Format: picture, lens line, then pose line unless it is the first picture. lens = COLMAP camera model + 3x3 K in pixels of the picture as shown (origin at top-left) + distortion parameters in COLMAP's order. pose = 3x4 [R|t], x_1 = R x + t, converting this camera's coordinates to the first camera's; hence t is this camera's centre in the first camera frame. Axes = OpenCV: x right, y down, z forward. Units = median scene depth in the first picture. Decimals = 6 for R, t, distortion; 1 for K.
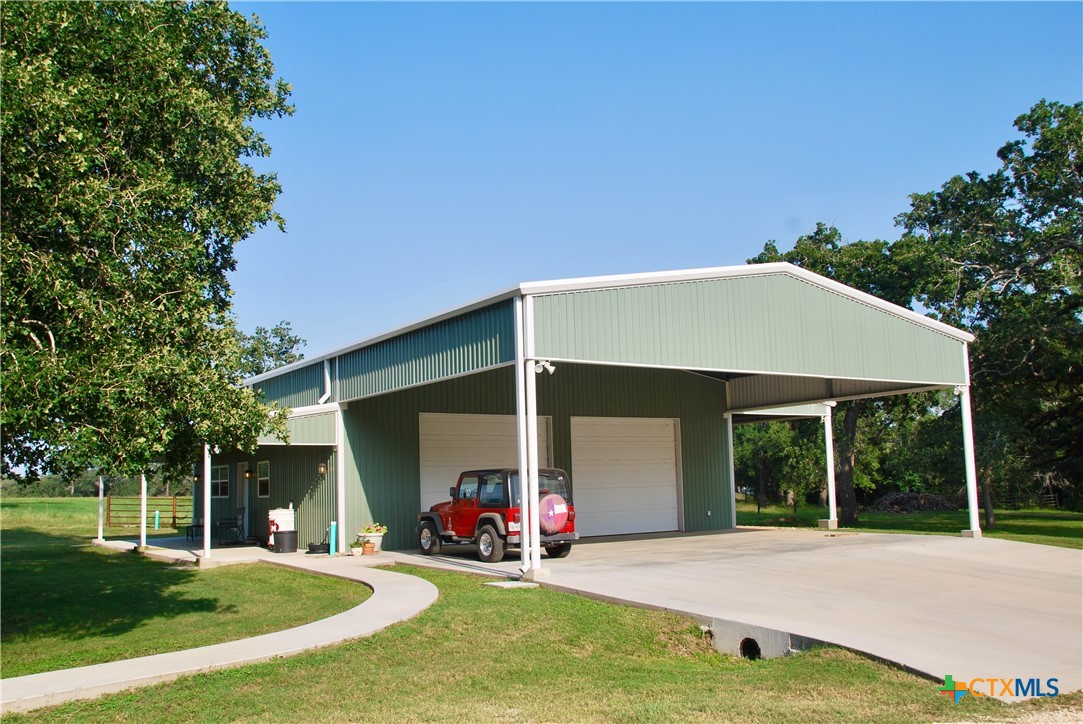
lens RADIAL K [[1014.4, 0, 541.9], [0, 1014.4, 361.9], [0, 0, 1]] dist [0.003487, 0.000000]
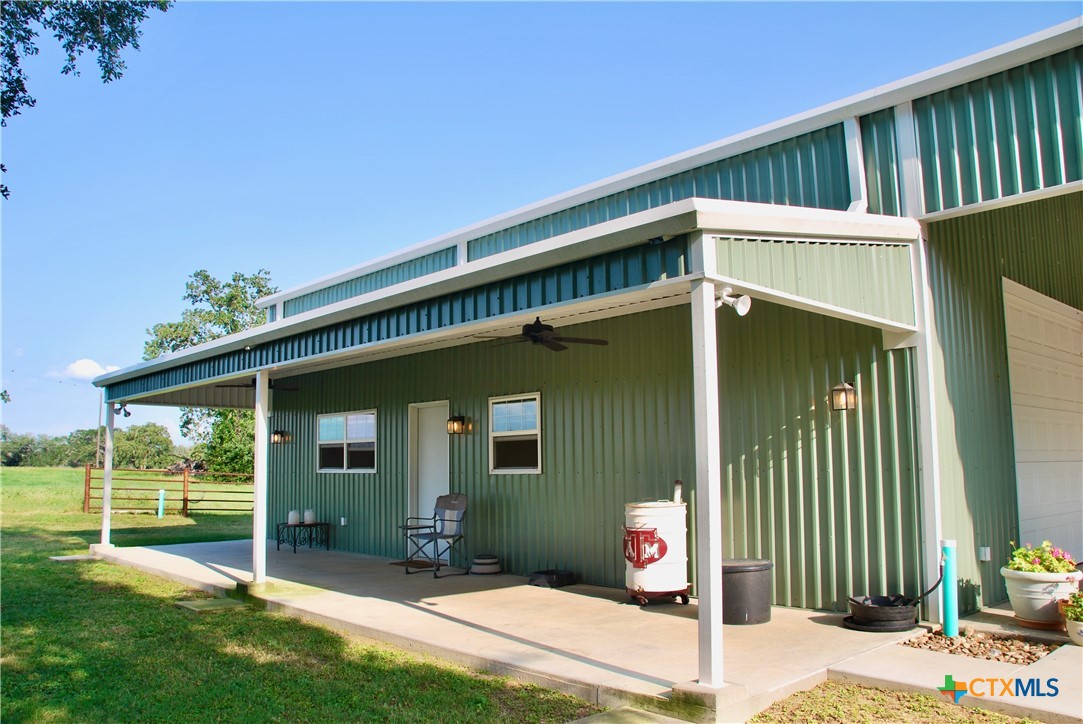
lens RADIAL K [[848.1, 0, 541.7], [0, 848.1, 364.4], [0, 0, 1]] dist [-0.056432, -0.001773]
pose [[0.985888, 0.036717, 0.163328, -0.230472], [-0.036607, 0.999323, -0.003681, 0.059789], [-0.163353, -0.002350, 0.986565, 0.432618]]
